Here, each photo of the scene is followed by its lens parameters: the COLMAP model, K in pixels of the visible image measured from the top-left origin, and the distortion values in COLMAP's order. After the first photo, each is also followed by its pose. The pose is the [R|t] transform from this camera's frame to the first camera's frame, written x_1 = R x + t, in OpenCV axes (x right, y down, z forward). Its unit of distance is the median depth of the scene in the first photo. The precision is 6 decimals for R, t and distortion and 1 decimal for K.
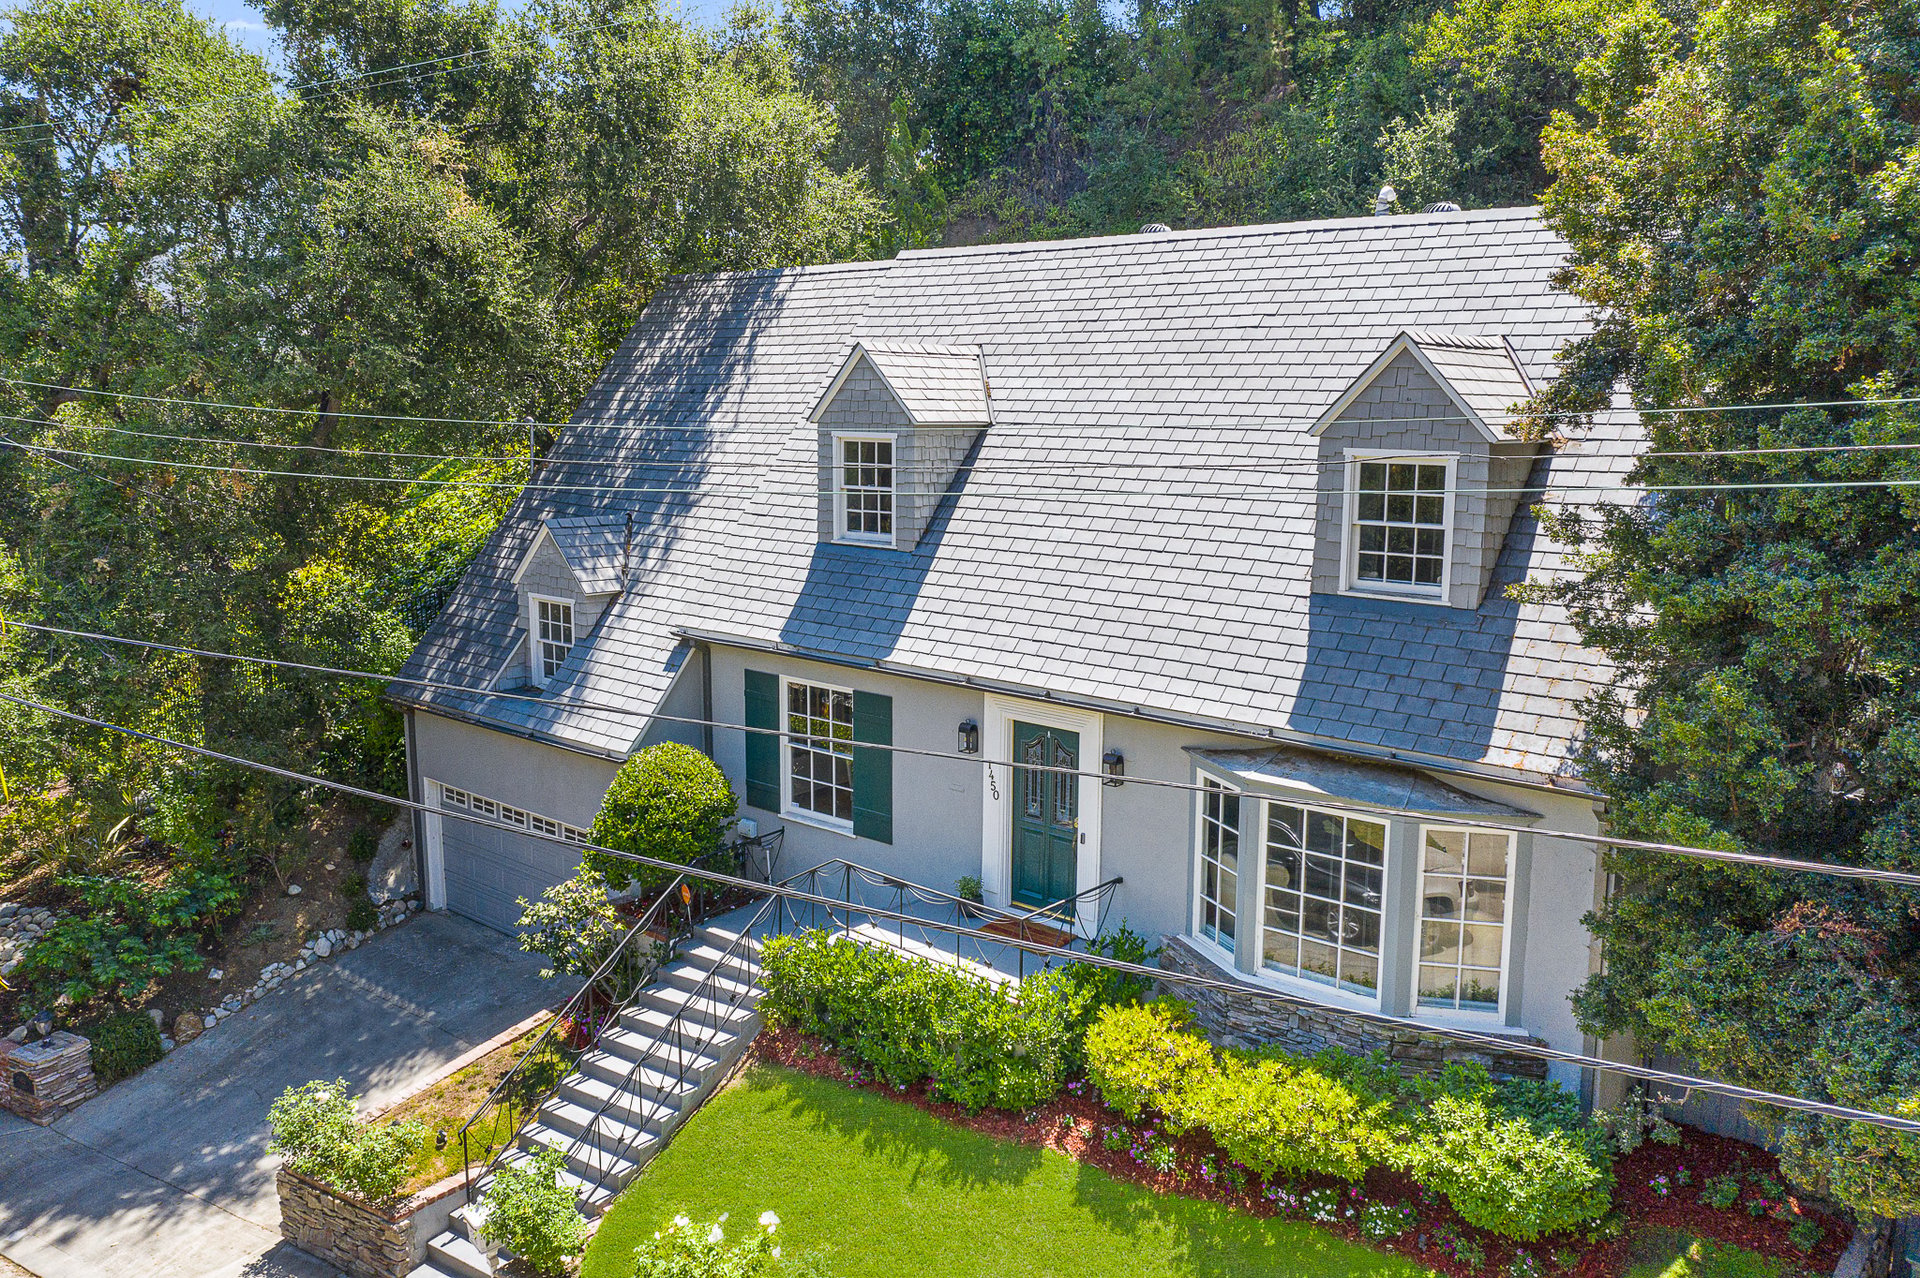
lens RADIAL K [[1514.3, 0, 960.0], [0, 1514.3, 639.0], [0, 0, 1]] dist [-0.009321, 0.004880]
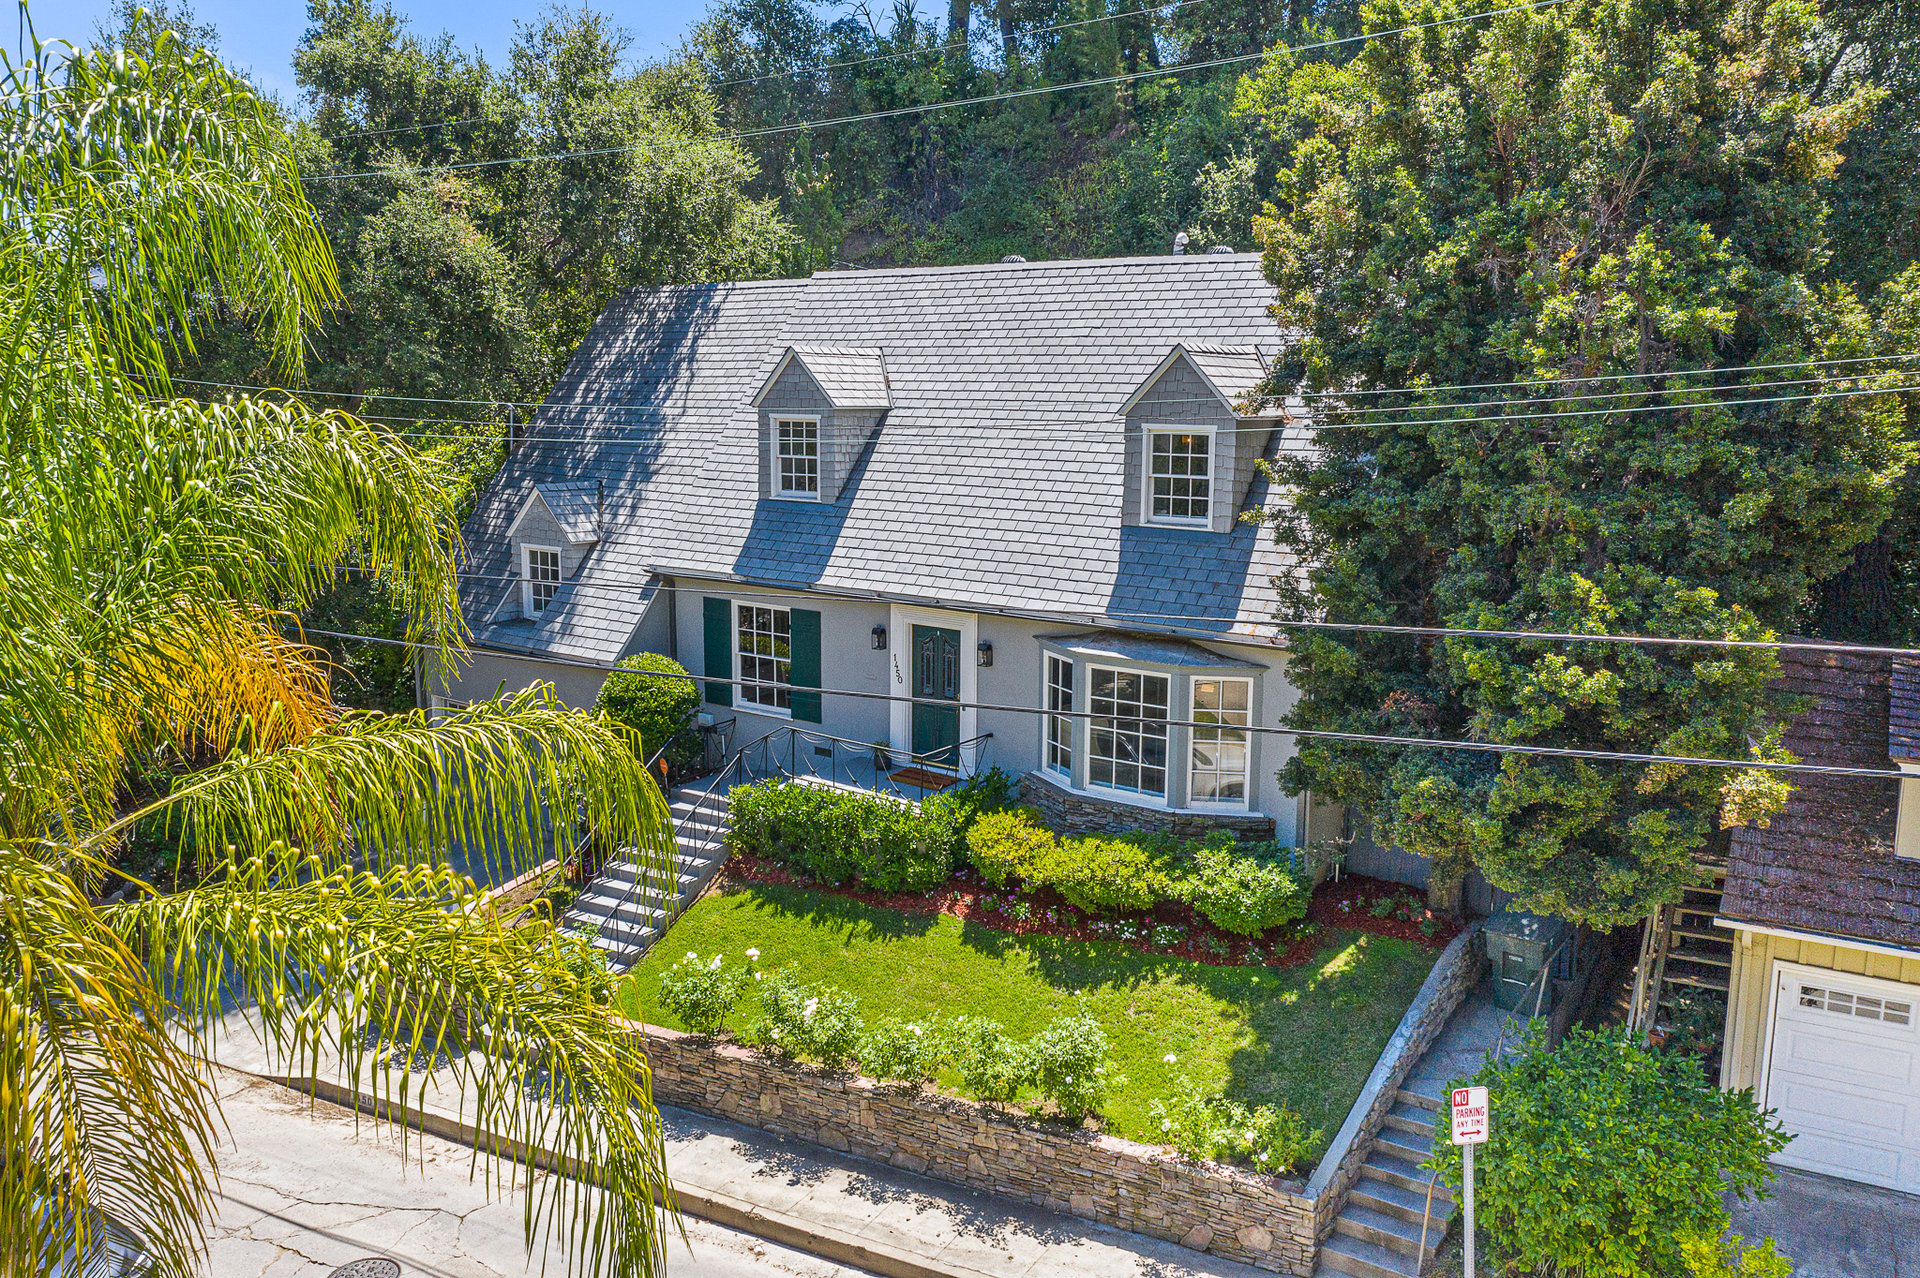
lens RADIAL K [[1514.3, 0, 960.0], [0, 1514.3, 639.0], [0, 0, 1]] dist [-0.009321, 0.004880]
pose [[0.996684, -0.011874, 0.080493, -0.031673], [0.011383, 0.999914, 0.006553, 0.057704], [-0.080564, -0.005615, 0.996734, -0.362144]]
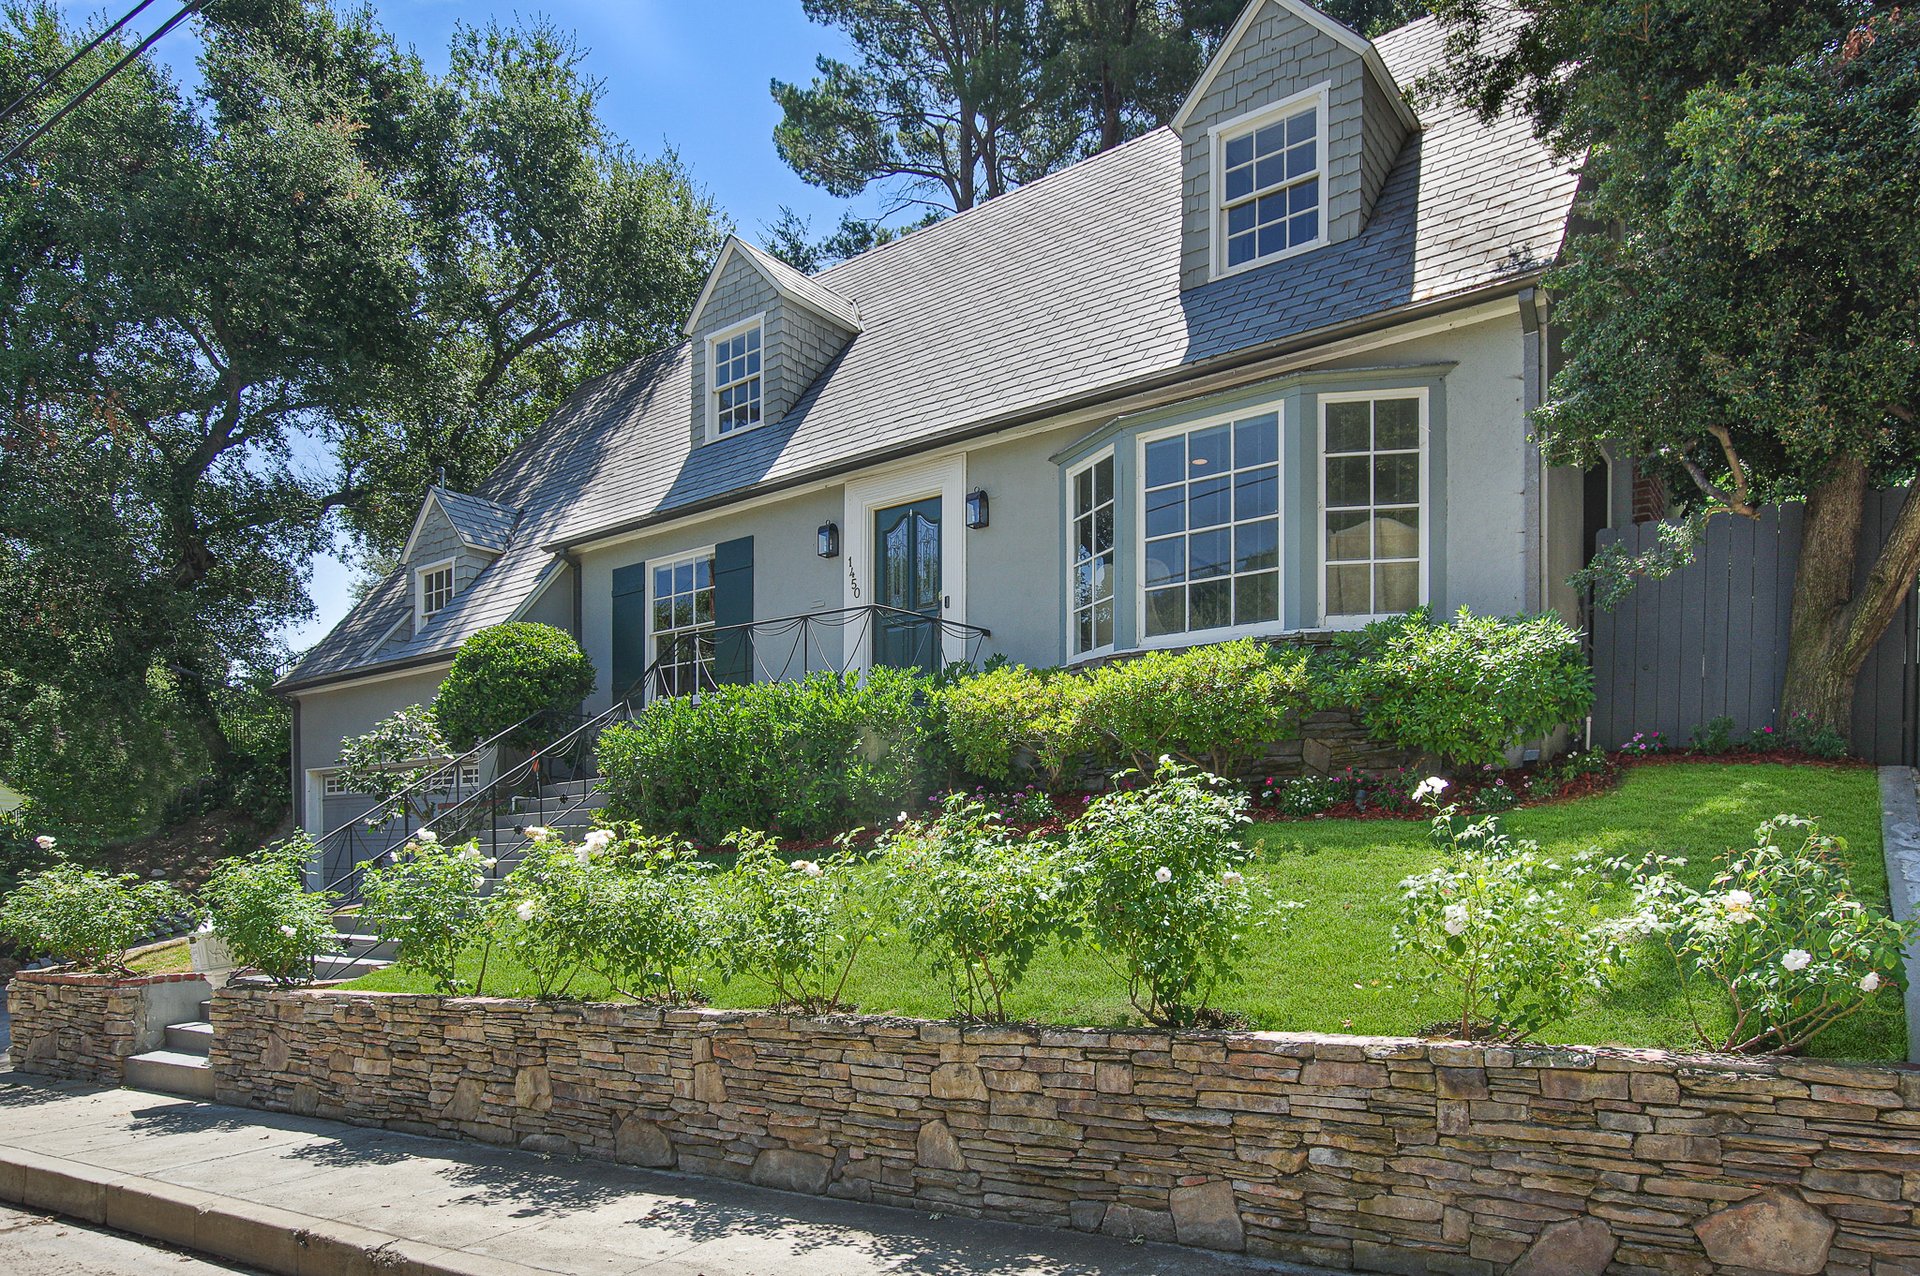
lens RADIAL K [[1179.3, 0, 960.2], [0, 1179.3, 867.8], [0, 0, 1]] dist [-0.008982, -0.001005]
pose [[0.998161, -0.004306, 0.060463, 0.042627], [0.013760, 0.987531, -0.156825, 0.388349], [-0.059034, 0.157369, 0.985774, 0.299130]]
